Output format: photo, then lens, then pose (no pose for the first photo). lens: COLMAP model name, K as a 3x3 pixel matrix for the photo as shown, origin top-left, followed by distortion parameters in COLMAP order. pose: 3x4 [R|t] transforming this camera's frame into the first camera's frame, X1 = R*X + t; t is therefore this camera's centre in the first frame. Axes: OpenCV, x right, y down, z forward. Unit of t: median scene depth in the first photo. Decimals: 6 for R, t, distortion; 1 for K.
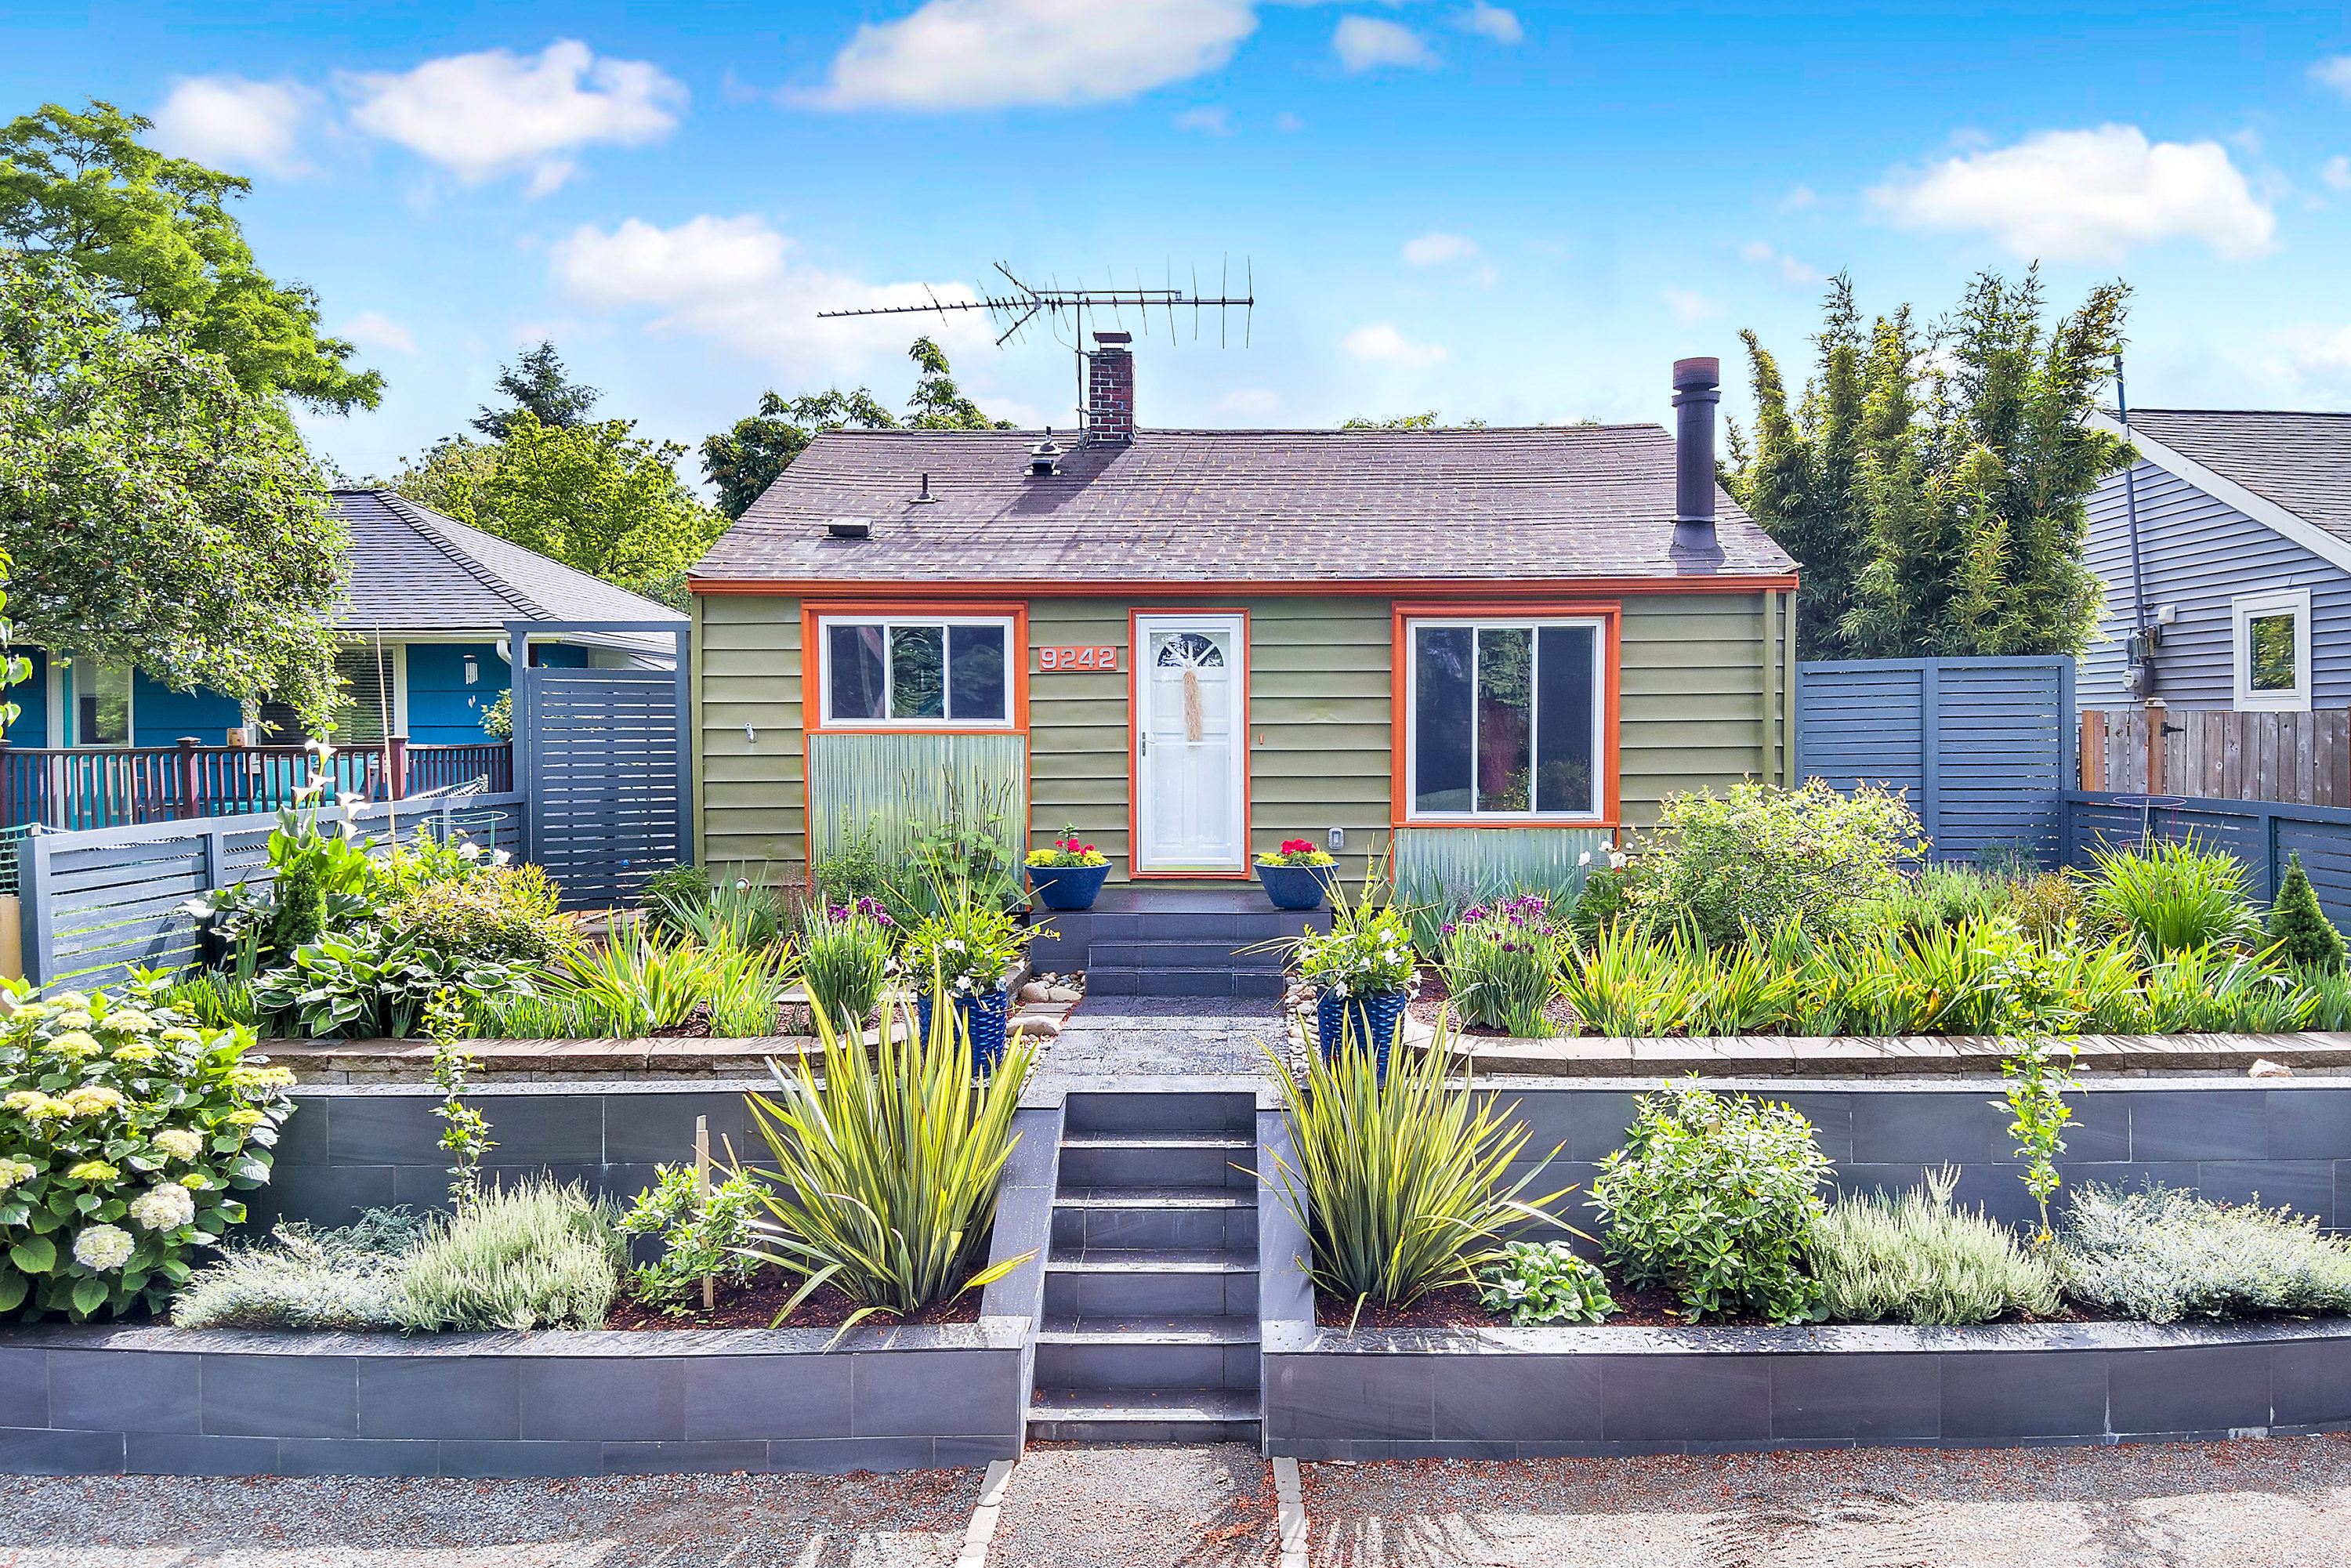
lens RADIAL K [[1454.5, 0, 1169.1], [0, 1454.5, 810.4], [0, 0, 1]] dist [0.033021, -0.068164]
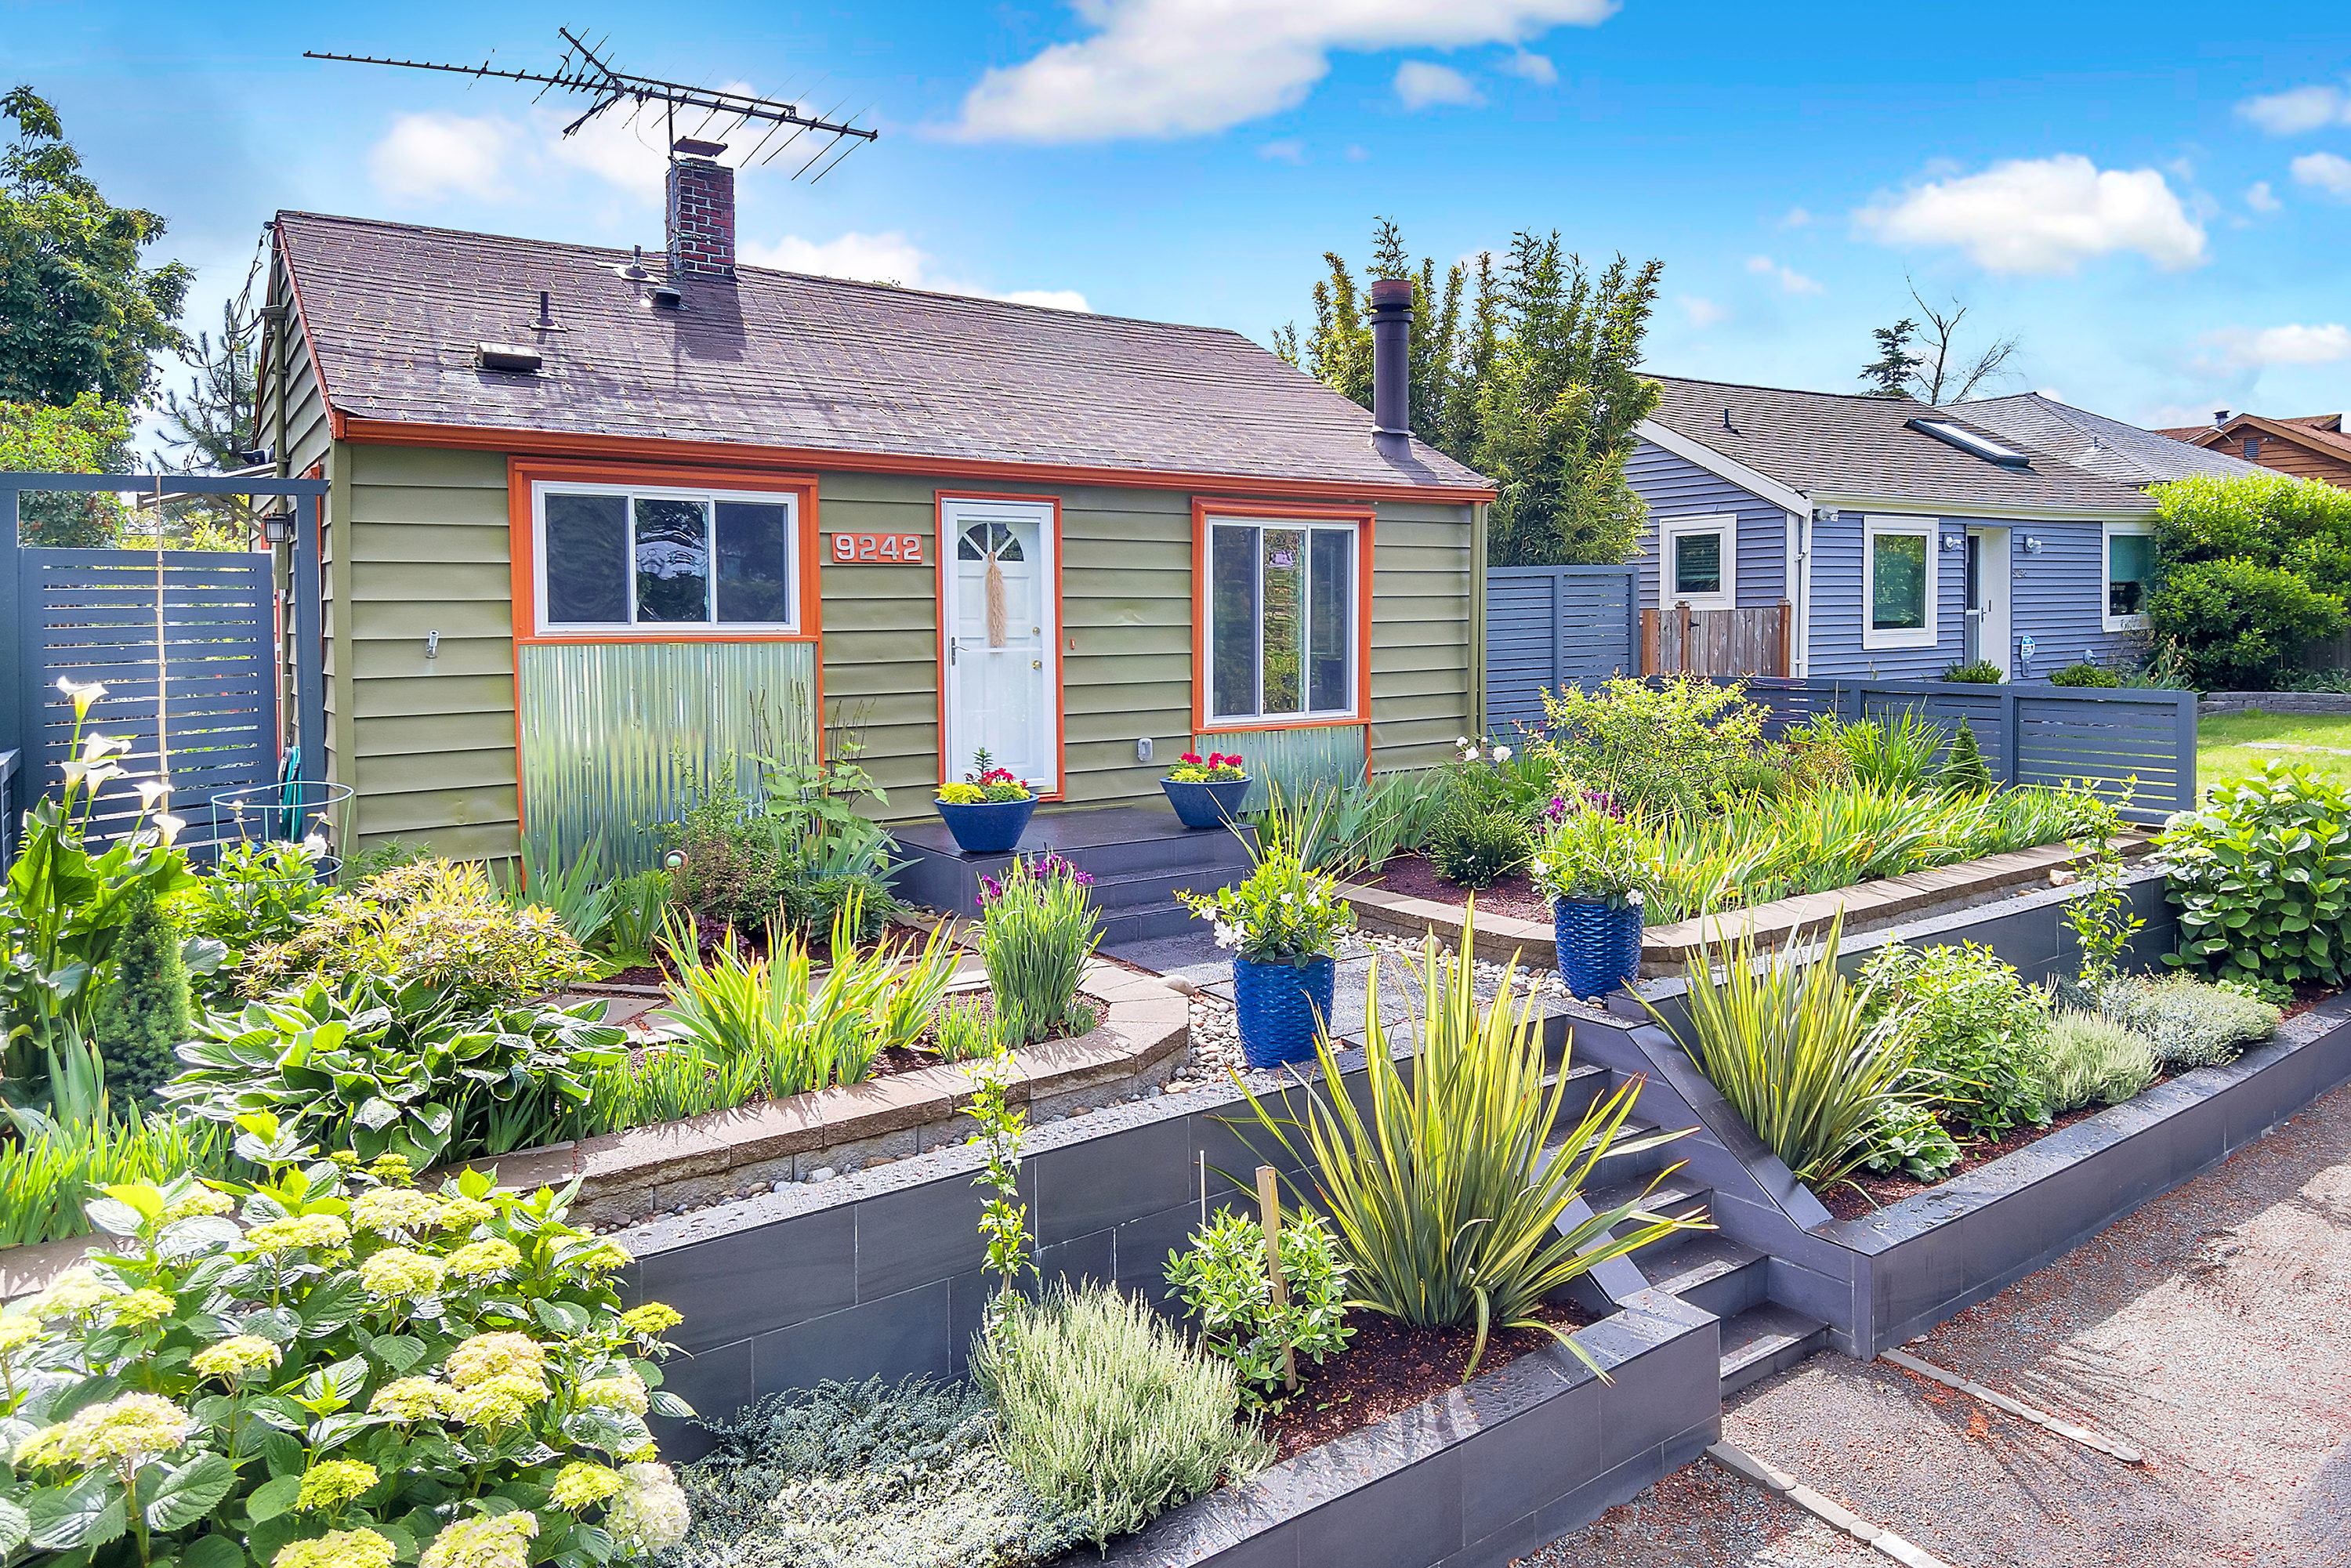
lens RADIAL K [[1454.5, 0, 1169.1], [0, 1454.5, 810.4], [0, 0, 1]] dist [0.033021, -0.068164]
pose [[0.810367, -0.080763, 0.580329, -0.423001], [0.036199, 0.995464, 0.087988, -0.022953], [-0.584803, -0.050295, 0.809615, 0.221838]]
